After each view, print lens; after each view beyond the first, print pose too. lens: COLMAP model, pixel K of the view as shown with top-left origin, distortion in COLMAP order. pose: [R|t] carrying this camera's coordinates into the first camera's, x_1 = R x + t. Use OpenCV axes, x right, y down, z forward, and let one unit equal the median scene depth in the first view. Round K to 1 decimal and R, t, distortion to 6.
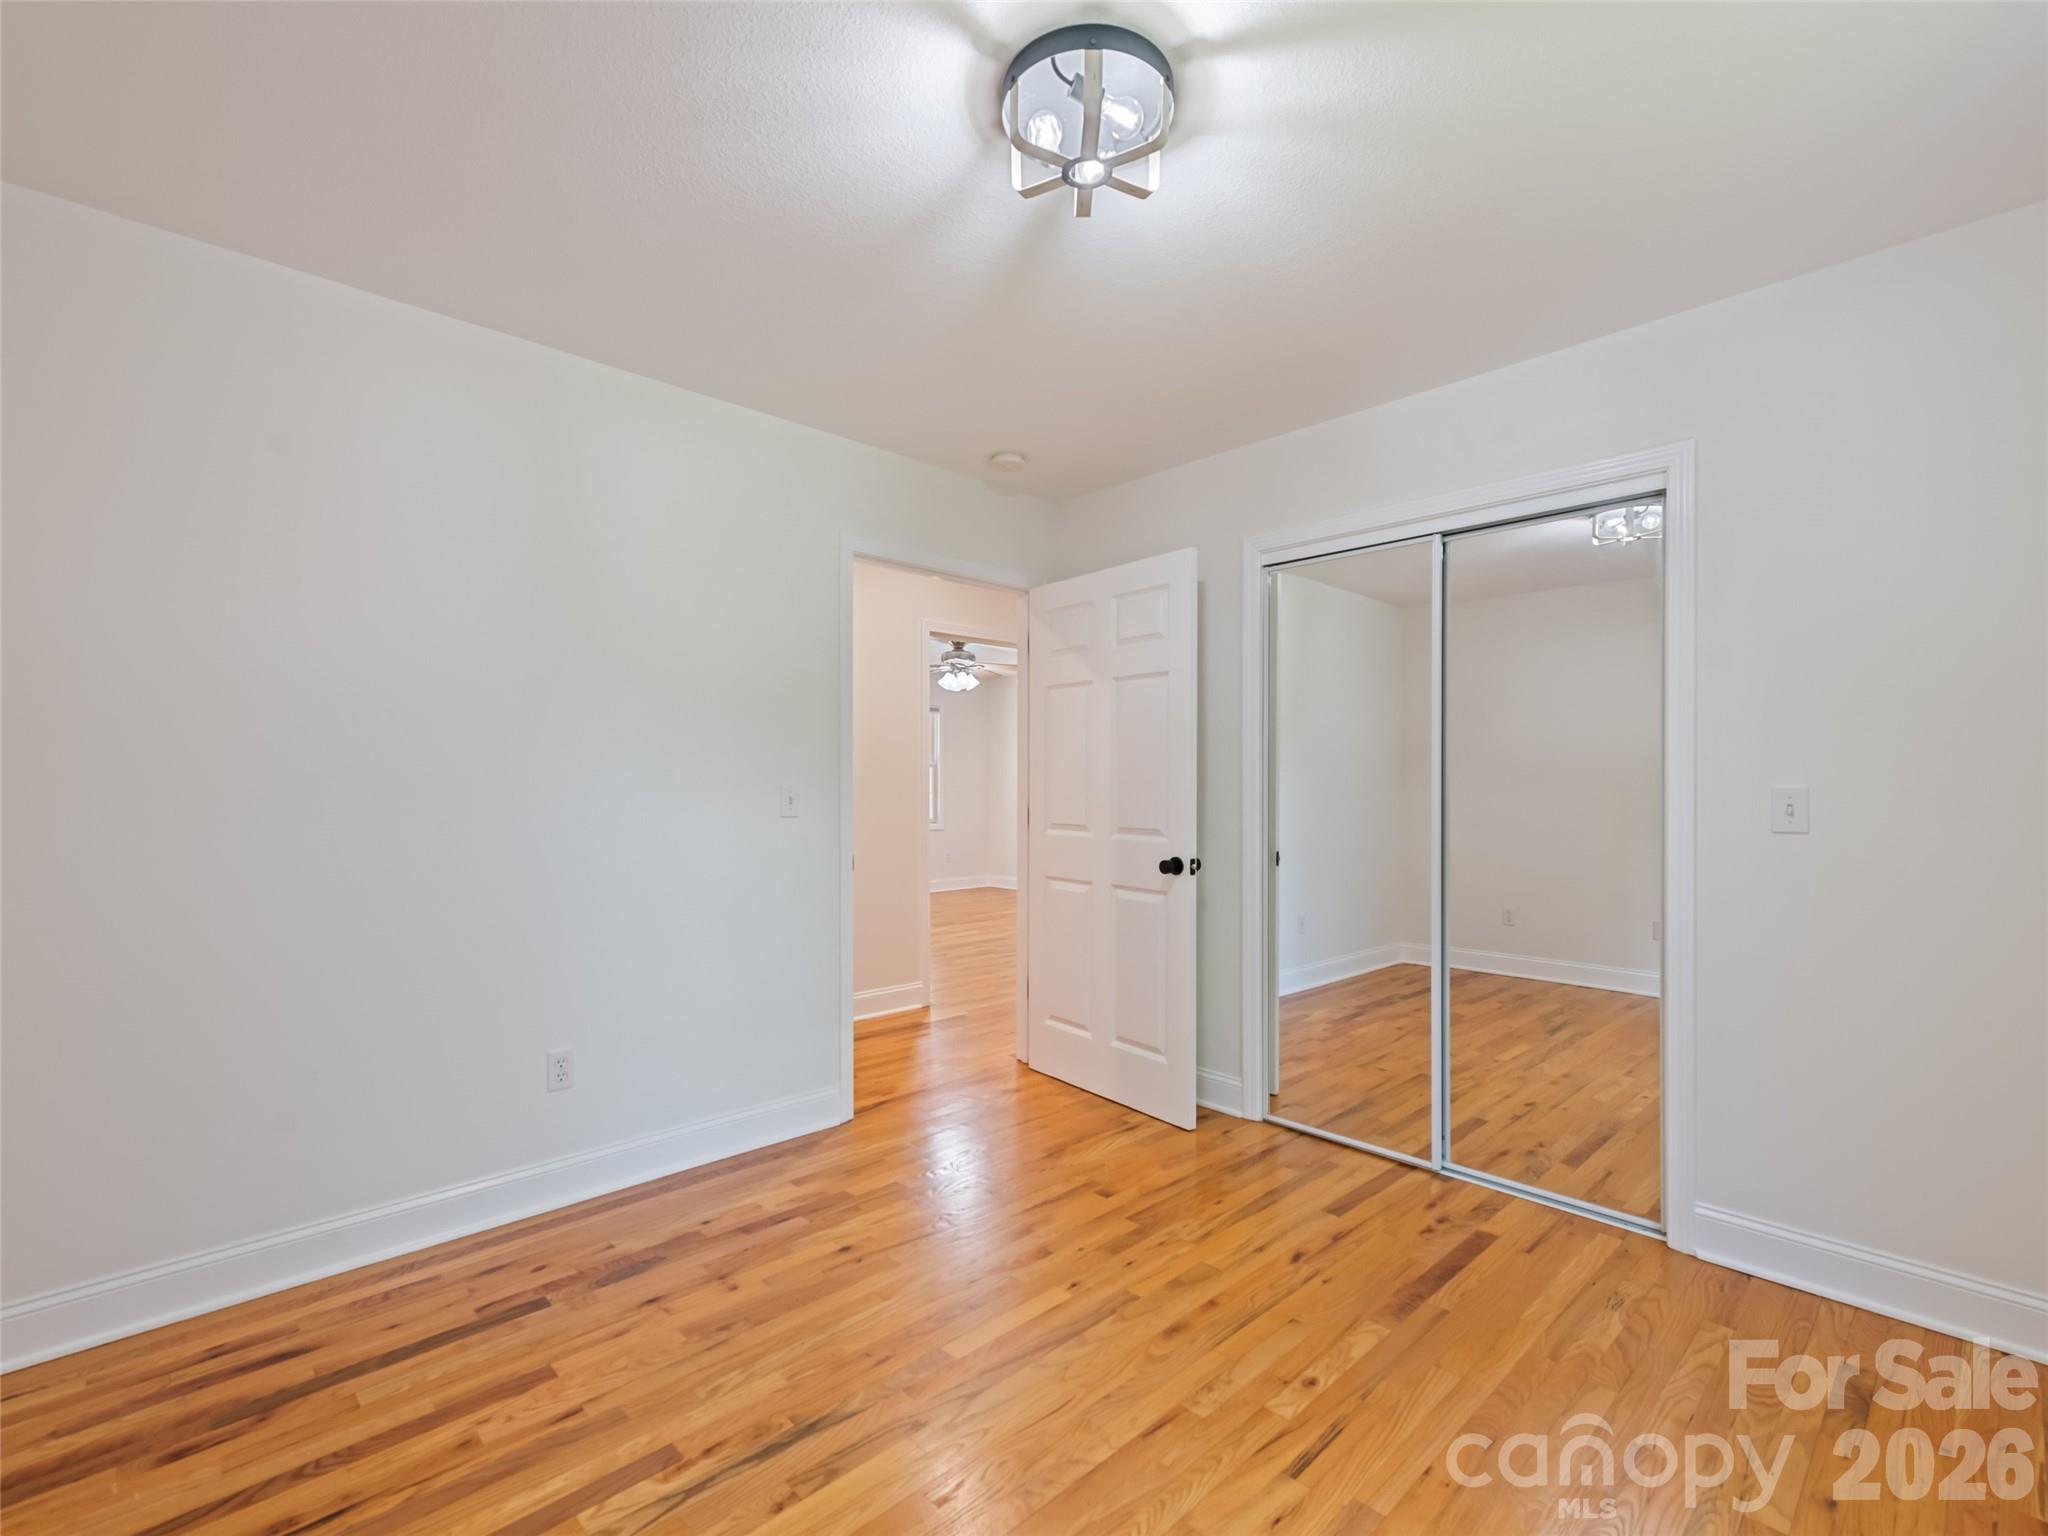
lens RADIAL K [[929.1, 0, 1023.5], [0, 929.1, 769.3], [0, 0, 1]] dist [0.019443, -0.003299]
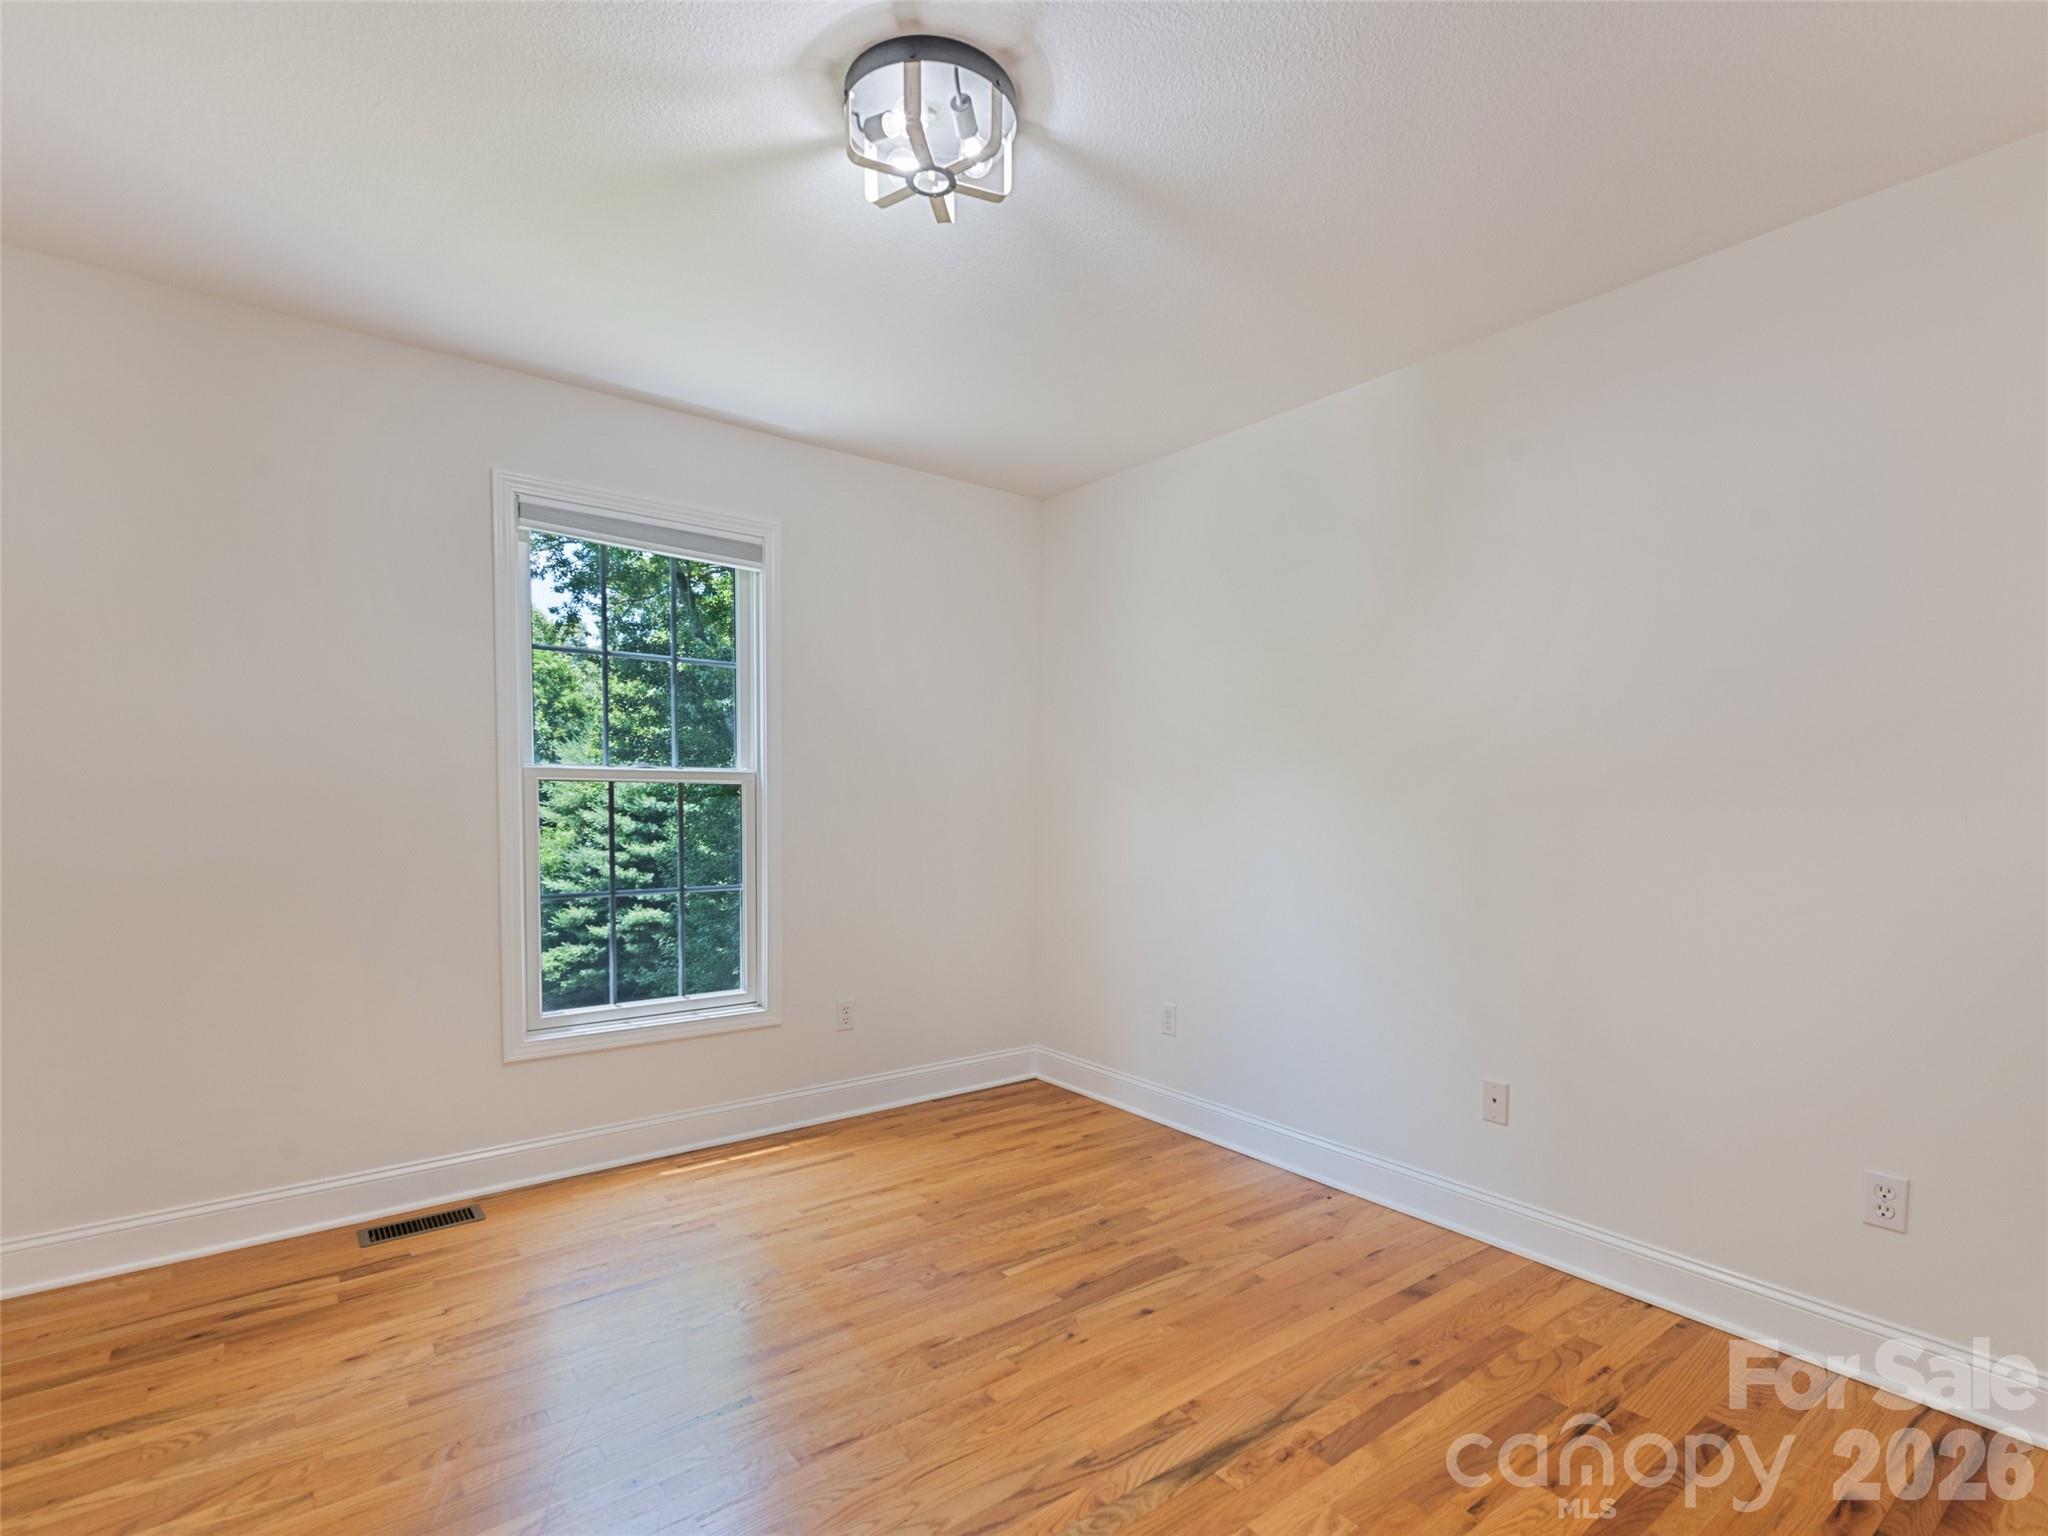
lens RADIAL K [[943.6, 0, 1021.3], [0, 943.6, 781.5], [0, 0, 1]] dist [0.000465, -0.000009]
pose [[-0.994751, -0.012396, 0.101574, -0.142947], [-0.013903, 0.999803, -0.014136, 0.018232], [-0.101379, -0.015474, -0.994728, 2.050041]]
